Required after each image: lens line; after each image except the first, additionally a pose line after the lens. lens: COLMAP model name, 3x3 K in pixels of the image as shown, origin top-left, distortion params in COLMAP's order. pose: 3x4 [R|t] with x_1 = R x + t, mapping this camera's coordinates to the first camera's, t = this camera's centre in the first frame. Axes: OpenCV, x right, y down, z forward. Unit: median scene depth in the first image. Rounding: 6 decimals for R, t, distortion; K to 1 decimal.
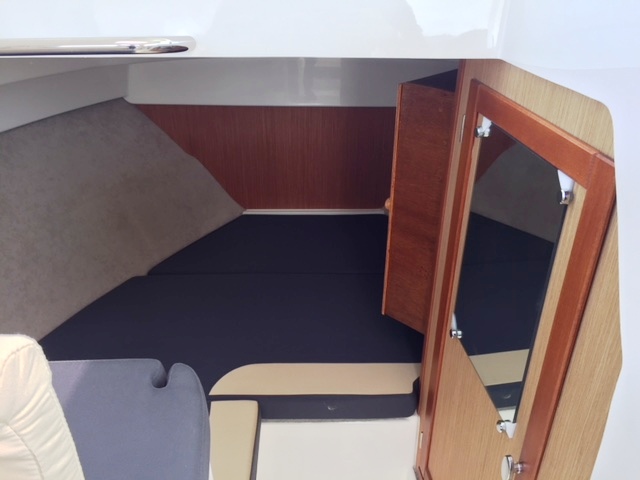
lens RADIAL K [[554.6, 0, 320.3], [0, 554.6, 245.4], [0, 0, 1]] dist [0.078094, -0.107295]
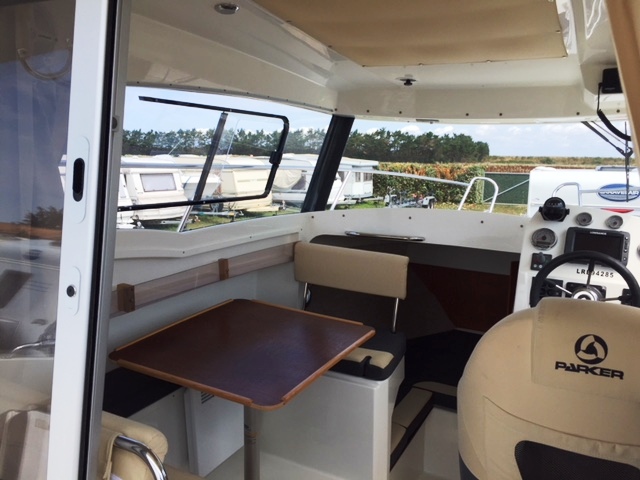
lens RADIAL K [[554.6, 0, 321.8], [0, 554.6, 236.9], [0, 0, 1]] dist [0.078094, -0.107295]
pose [[0.878188, 0.094975, -0.468792, 0.467160], [-0.243801, 0.932097, -0.267874, 0.394338], [0.411518, 0.349535, 0.841711, -1.214940]]
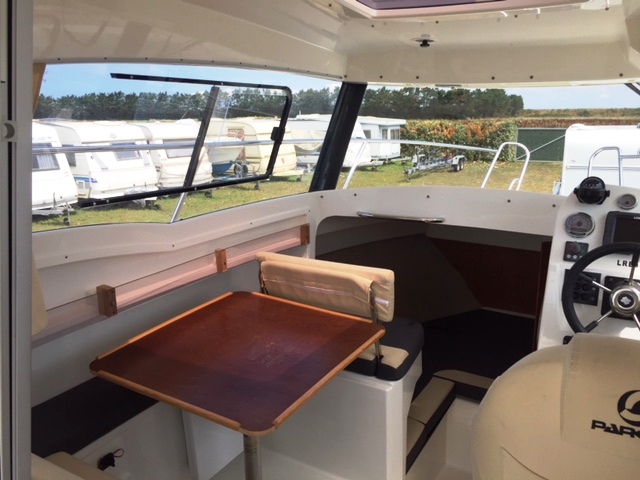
lens RADIAL K [[554.6, 0, 322.6], [0, 554.6, 241.4], [0, 0, 1]] dist [0.078094, -0.107295]
pose [[0.855169, 0.119484, -0.504390, 0.439010], [-0.240121, 0.953682, -0.181198, 0.268175], [0.459377, 0.276069, 0.844250, -1.074180]]
